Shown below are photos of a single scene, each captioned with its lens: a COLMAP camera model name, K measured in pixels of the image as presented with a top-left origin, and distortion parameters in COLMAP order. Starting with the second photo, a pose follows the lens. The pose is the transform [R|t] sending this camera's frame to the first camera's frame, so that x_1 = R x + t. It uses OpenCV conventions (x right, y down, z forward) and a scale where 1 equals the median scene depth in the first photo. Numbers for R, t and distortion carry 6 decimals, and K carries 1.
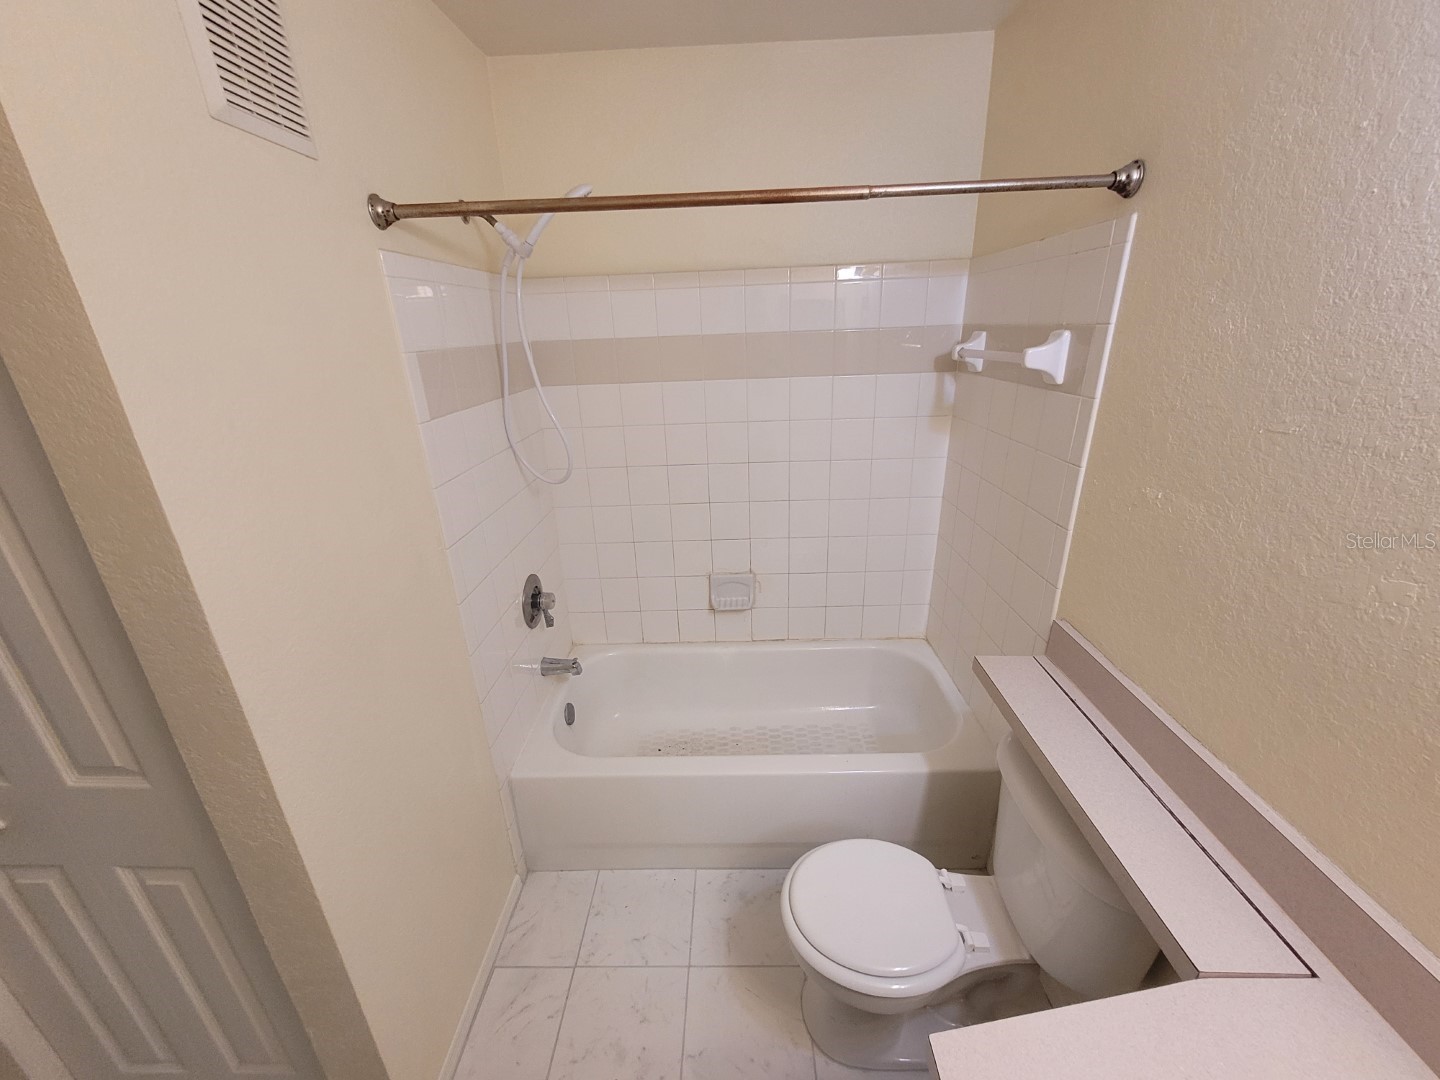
lens RADIAL K [[562.3, 0, 713.0], [0, 562.3, 532.0], [0, 0, 1]] dist [-0.000833, -0.000134]
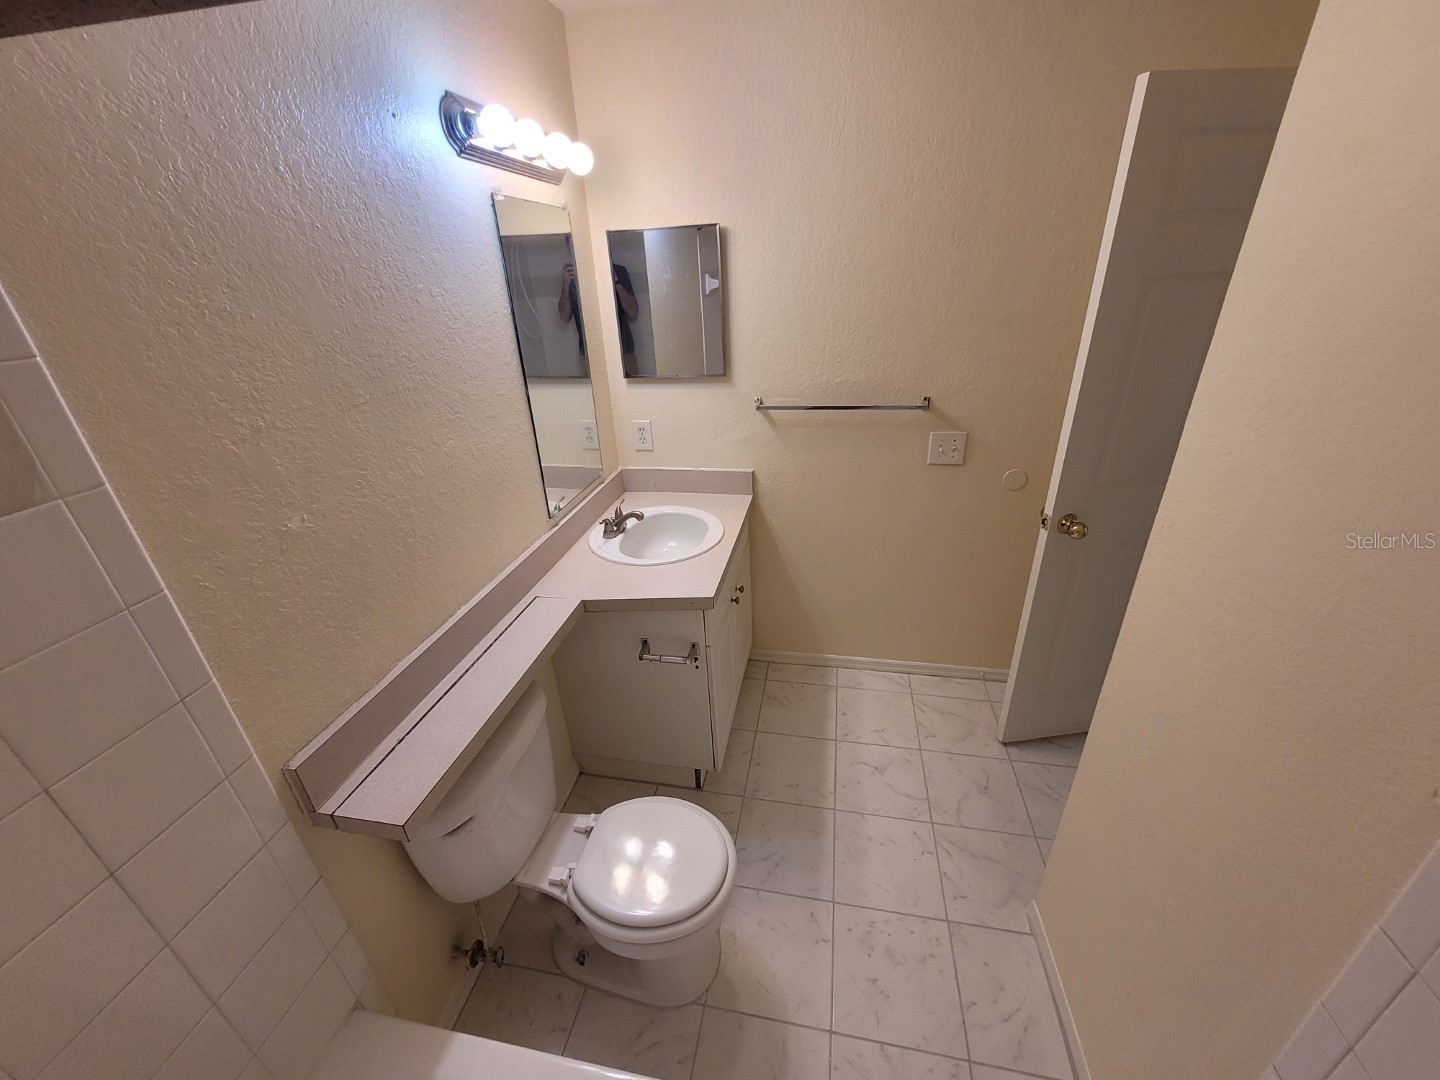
lens RADIAL K [[562.3, 0, 728.4], [0, 562.3, 538.8], [0, 0, 1]] dist [-0.000833, -0.000134]
pose [[-0.984747, 0.001464, 0.173988, -0.063172], [0.126475, 0.692750, 0.710001, -0.665431], [-0.119491, 0.721177, -0.682368, 1.714497]]
